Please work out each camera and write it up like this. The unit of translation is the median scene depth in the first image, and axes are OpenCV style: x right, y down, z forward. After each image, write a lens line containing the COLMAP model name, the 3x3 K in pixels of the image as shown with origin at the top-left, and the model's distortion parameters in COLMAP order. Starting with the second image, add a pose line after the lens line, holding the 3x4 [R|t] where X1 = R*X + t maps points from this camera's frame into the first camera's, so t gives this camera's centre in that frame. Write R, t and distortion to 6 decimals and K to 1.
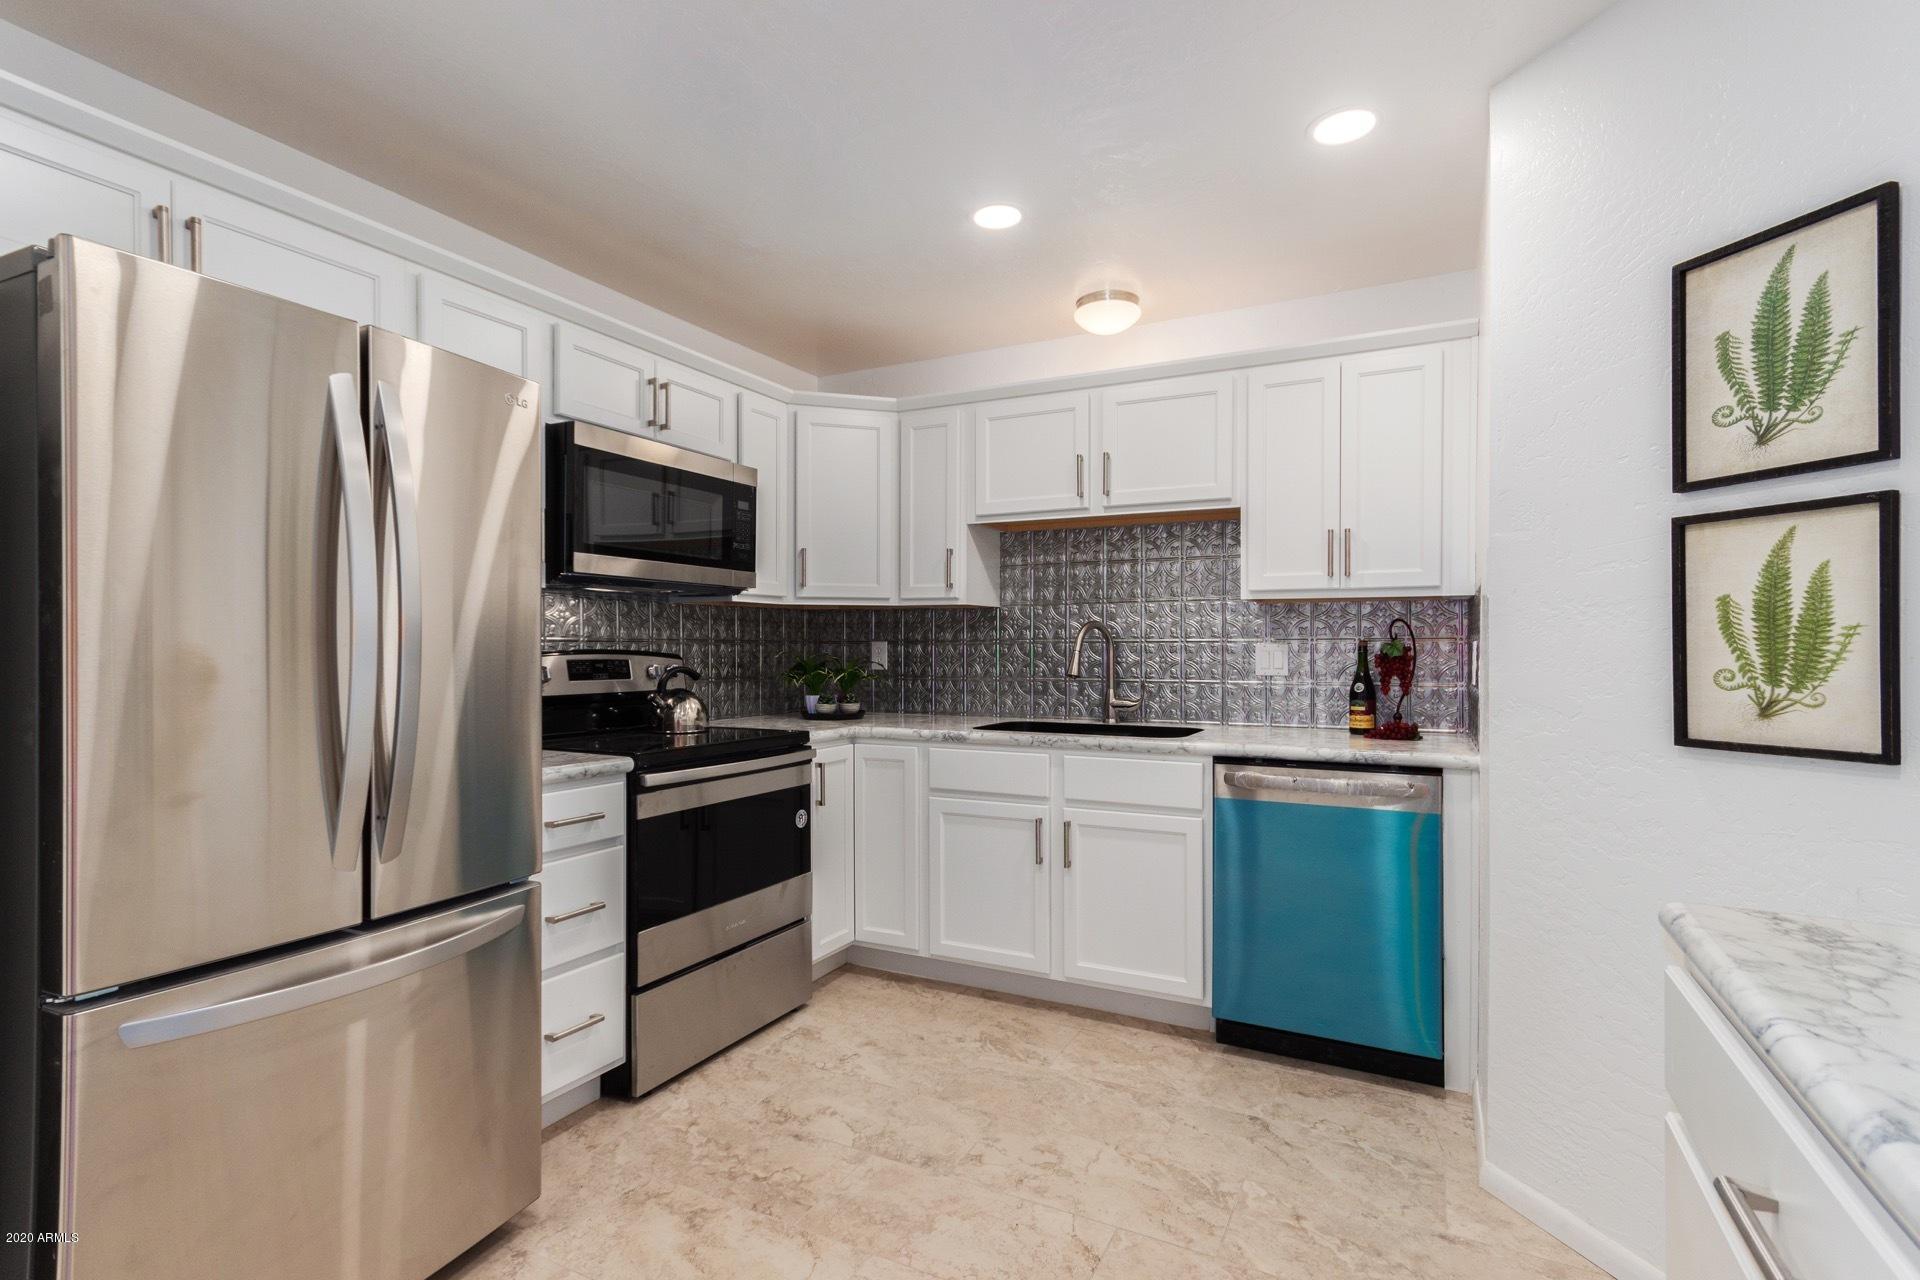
lens RADIAL K [[912.1, 0, 952.7], [0, 912.1, 652.9], [0, 0, 1]] dist [0.008450, 0.000891]
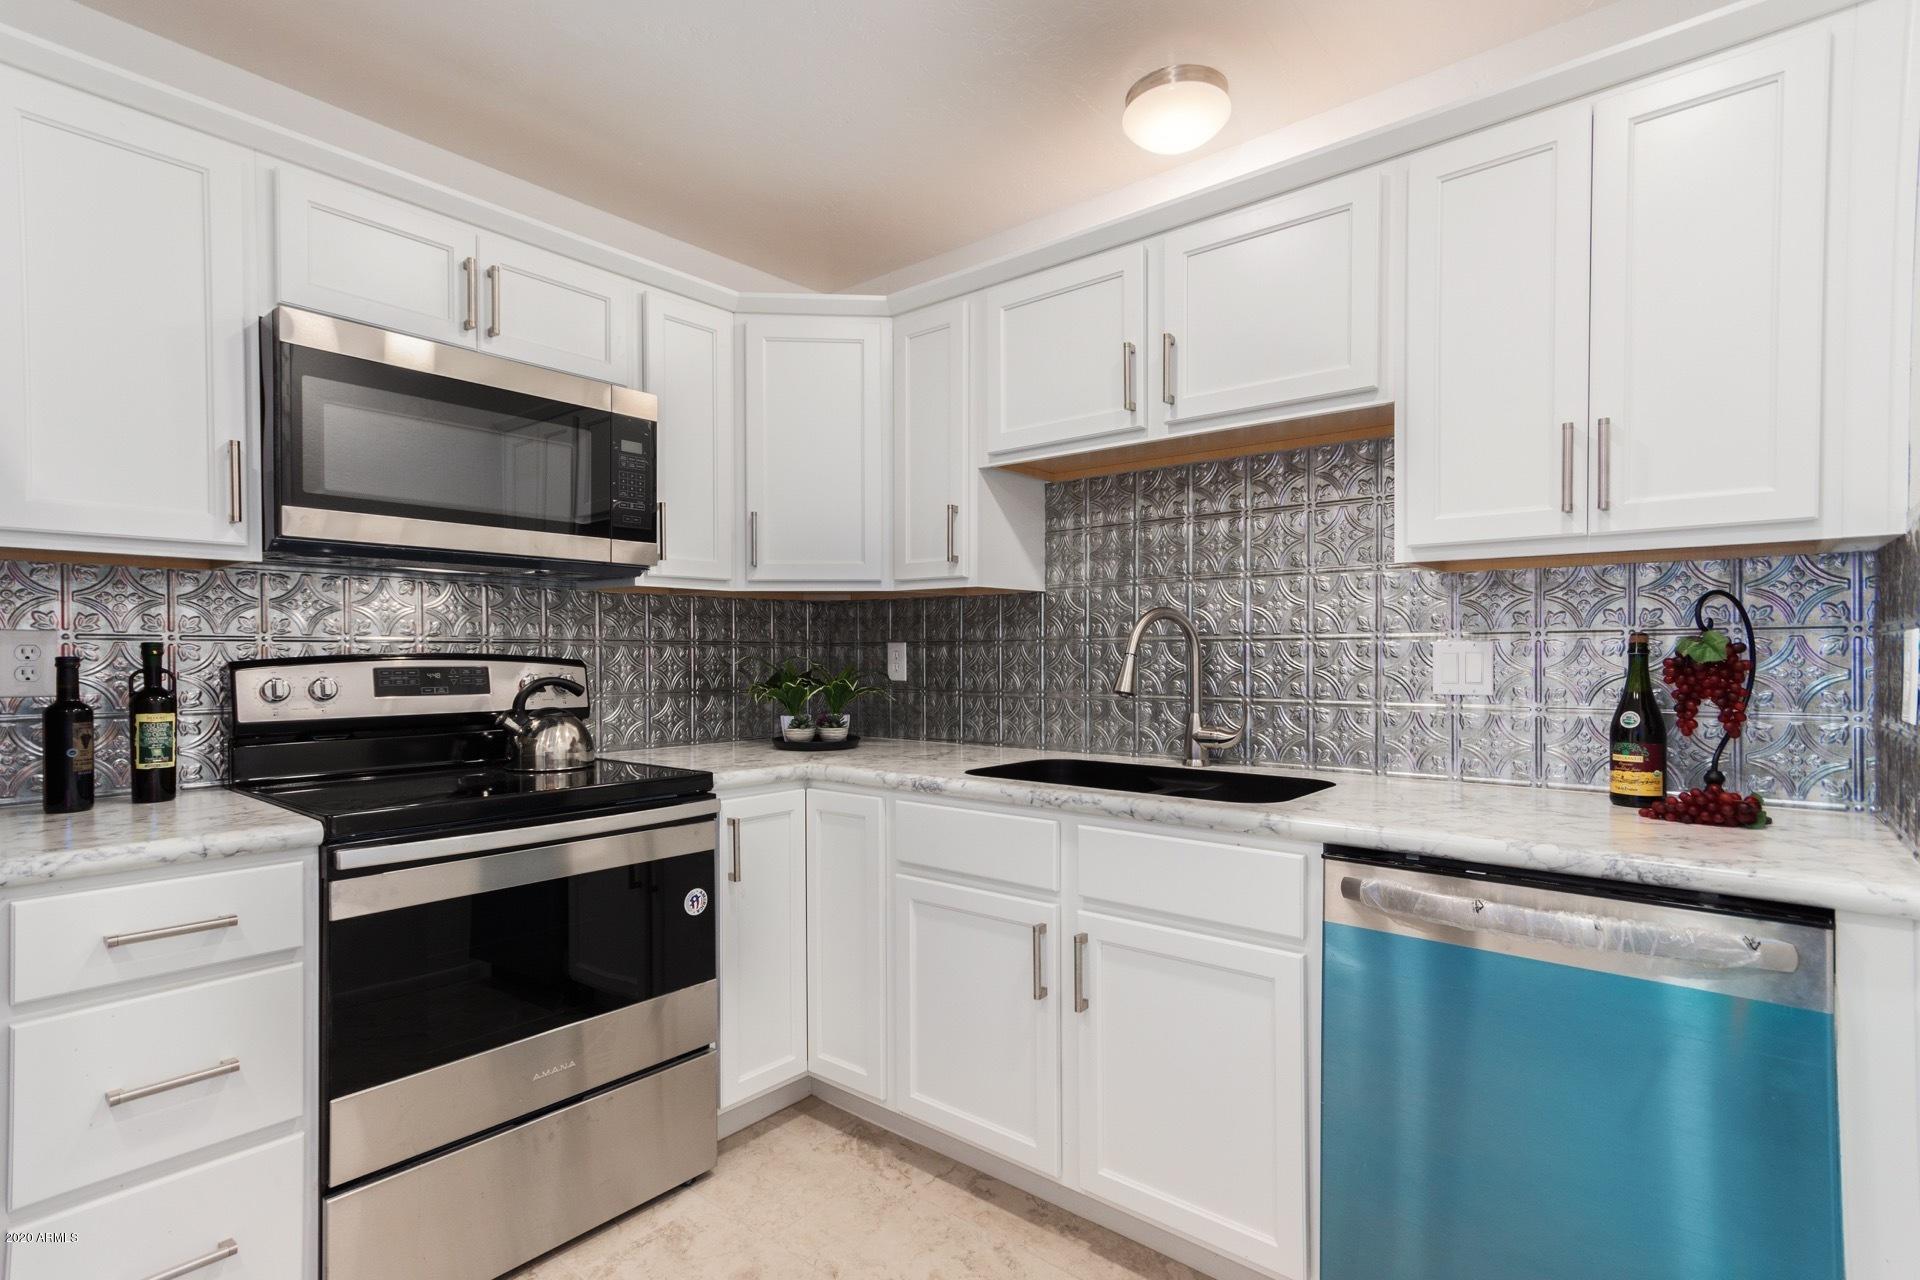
lens RADIAL K [[912.1, 0, 964.6], [0, 912.1, 662.5], [0, 0, 1]] dist [0.008450, 0.000891]
pose [[0.975651, -0.000740, -0.219326, 0.186503], [0.001631, 0.999991, 0.003881, 0.001382], [0.219321, -0.004144, 0.975644, 0.399422]]
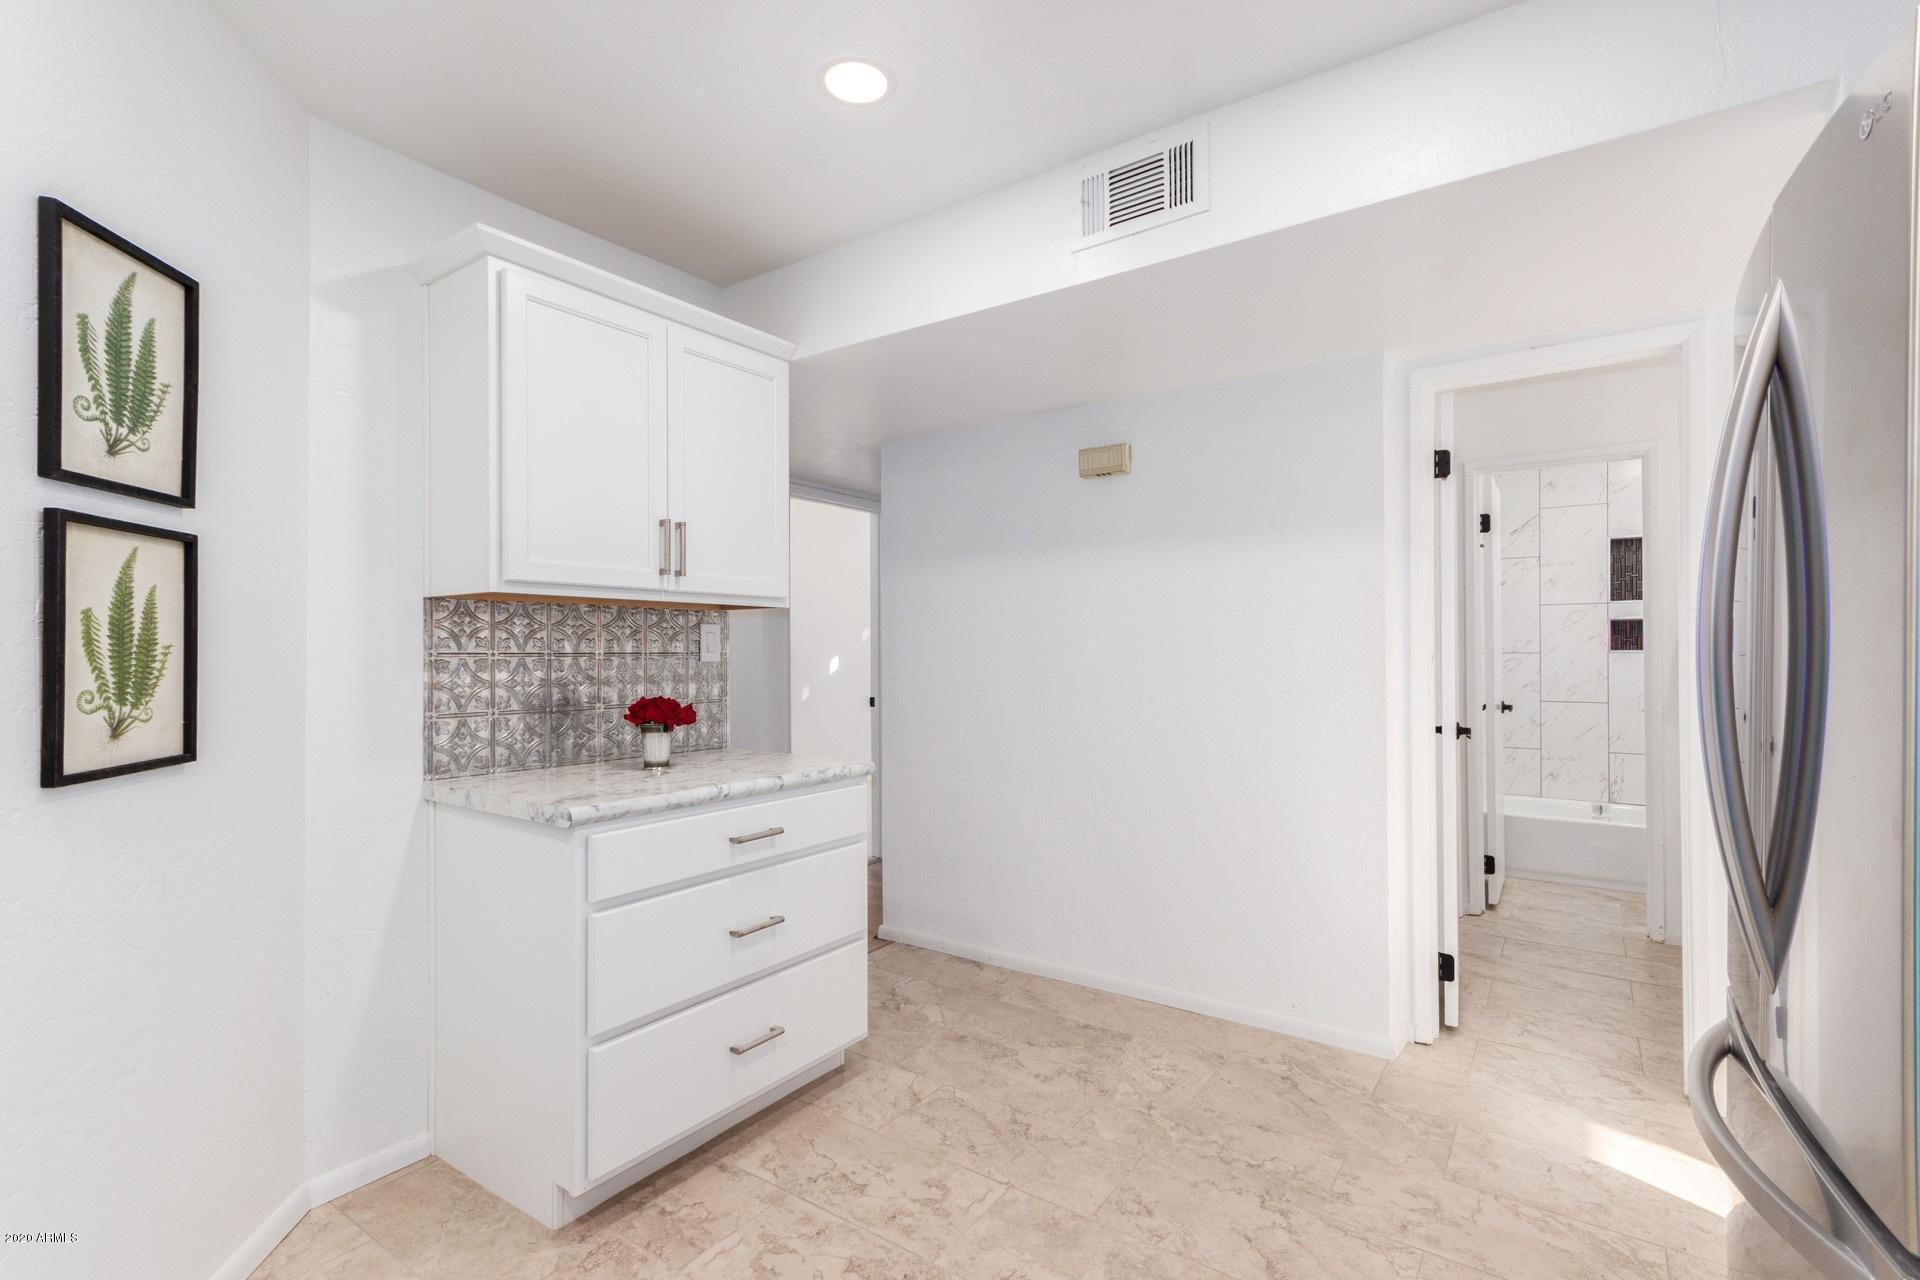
lens RADIAL K [[912.1, 0, 963.3], [0, 912.1, 648.0], [0, 0, 1]] dist [0.008450, 0.000891]
pose [[-0.991240, -0.001792, 0.132060, -0.068448], [-0.001227, 0.999990, 0.004361, -0.015707], [-0.132066, 0.004161, -0.991232, 0.963208]]
